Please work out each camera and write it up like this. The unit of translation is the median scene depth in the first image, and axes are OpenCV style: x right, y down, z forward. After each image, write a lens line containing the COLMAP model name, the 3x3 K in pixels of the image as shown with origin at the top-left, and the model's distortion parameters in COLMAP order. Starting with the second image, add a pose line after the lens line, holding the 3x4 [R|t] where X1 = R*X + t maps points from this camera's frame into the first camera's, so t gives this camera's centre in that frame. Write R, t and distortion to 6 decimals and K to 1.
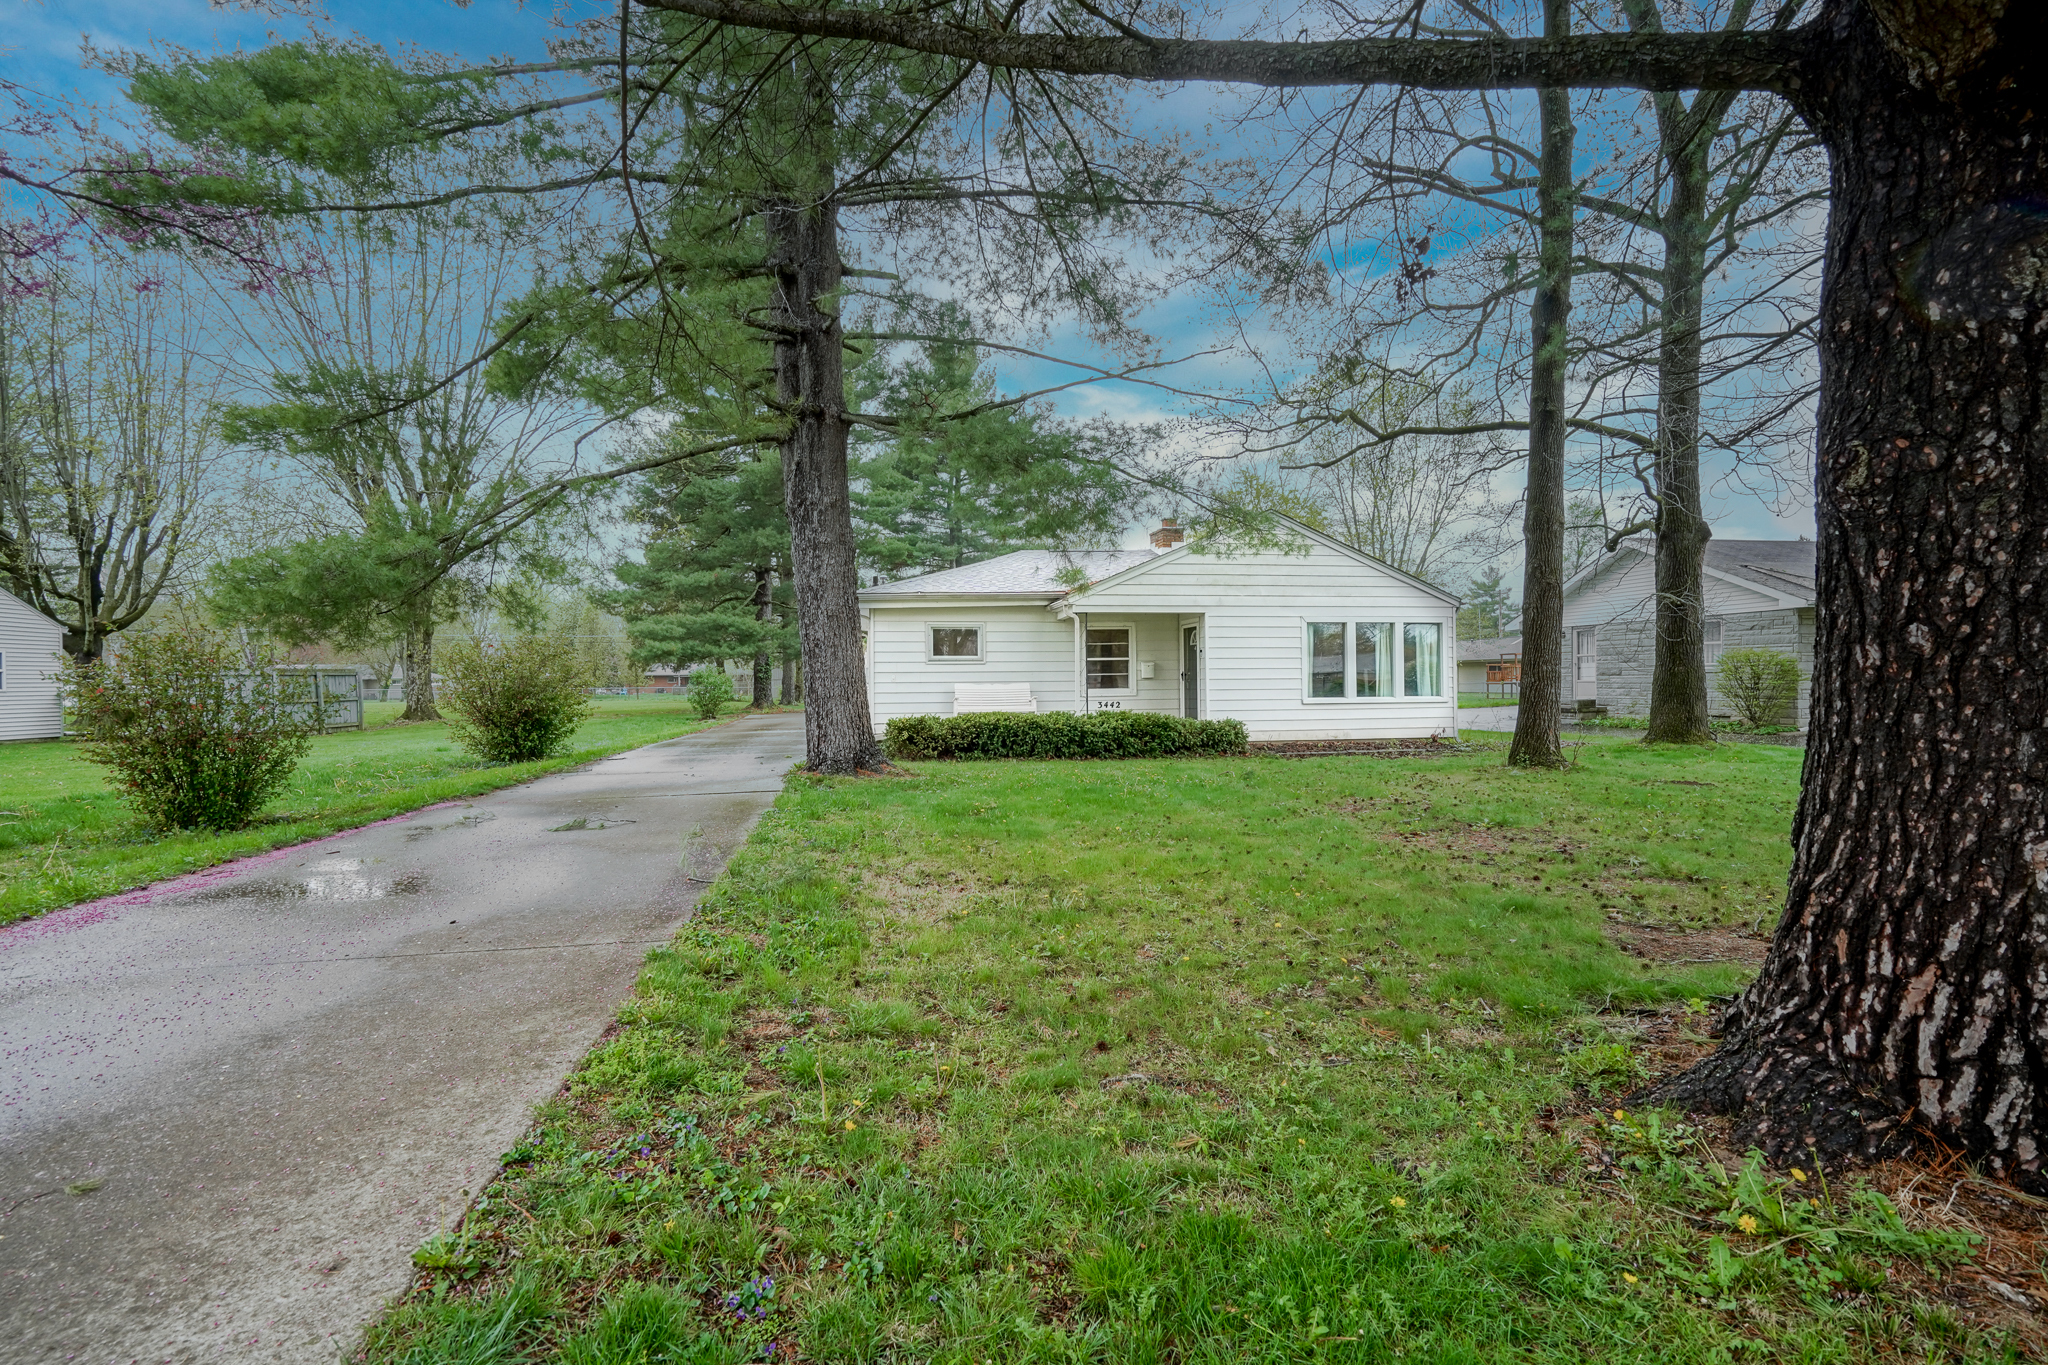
lens RADIAL K [[970.5, 0, 1030.7], [0, 970.5, 703.1], [0, 0, 1]] dist [-0.001813, -0.000033]
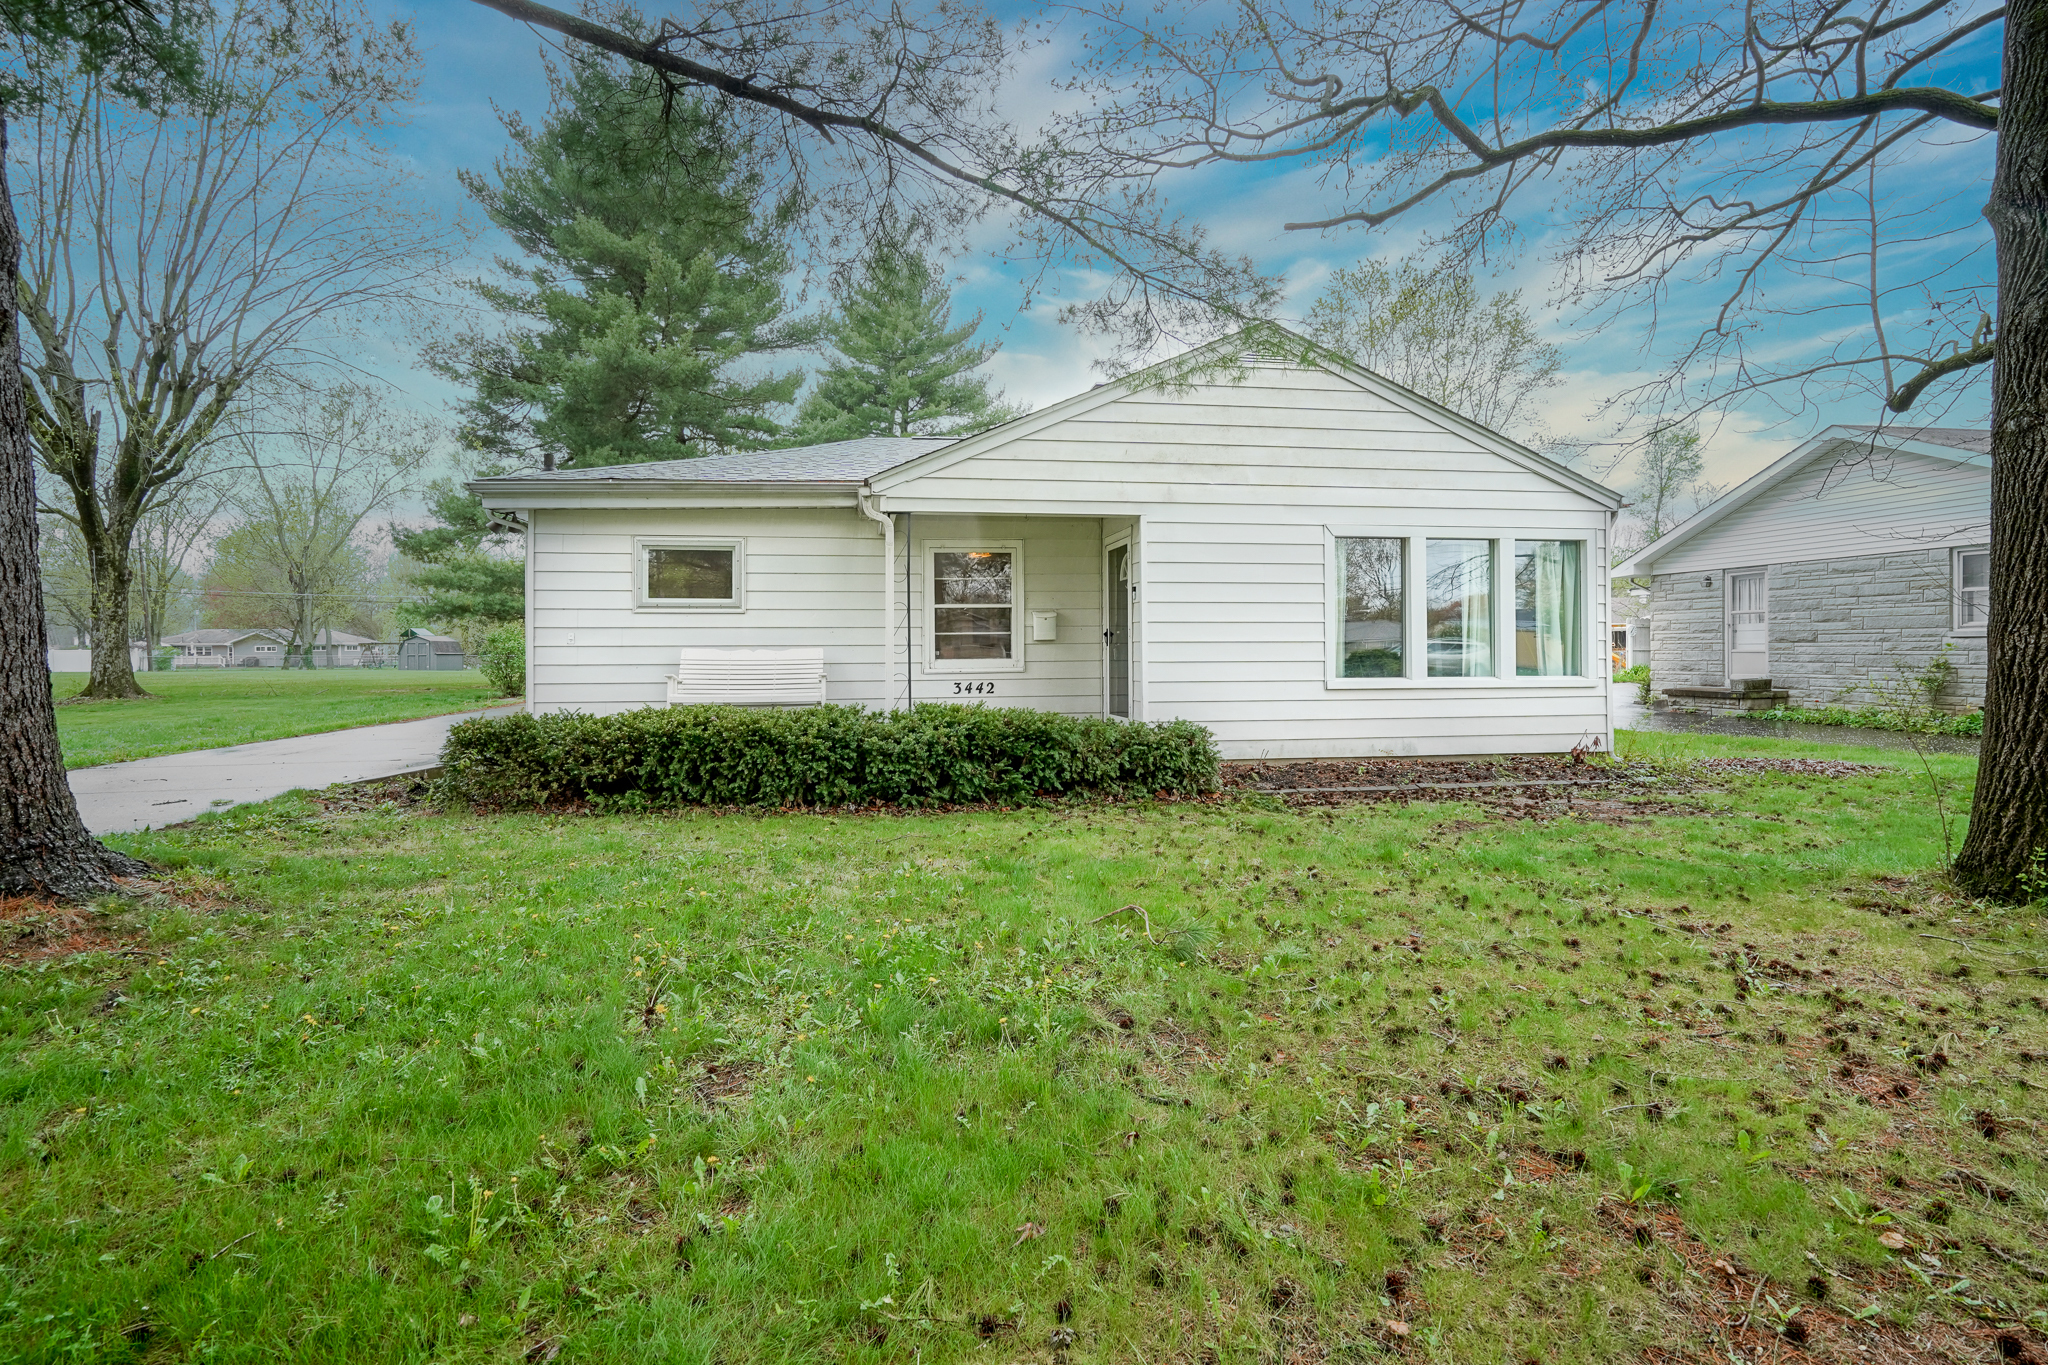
lens RADIAL K [[935.6, 0, 1027.4], [0, 935.6, 671.4], [0, 0, 1]] dist [-0.002135, 0.000029]
pose [[0.999874, 0.004769, -0.015137, 0.125531], [-0.004786, 0.999988, -0.001062, -0.007789], [0.015132, 0.001134, 0.999885, 0.489948]]
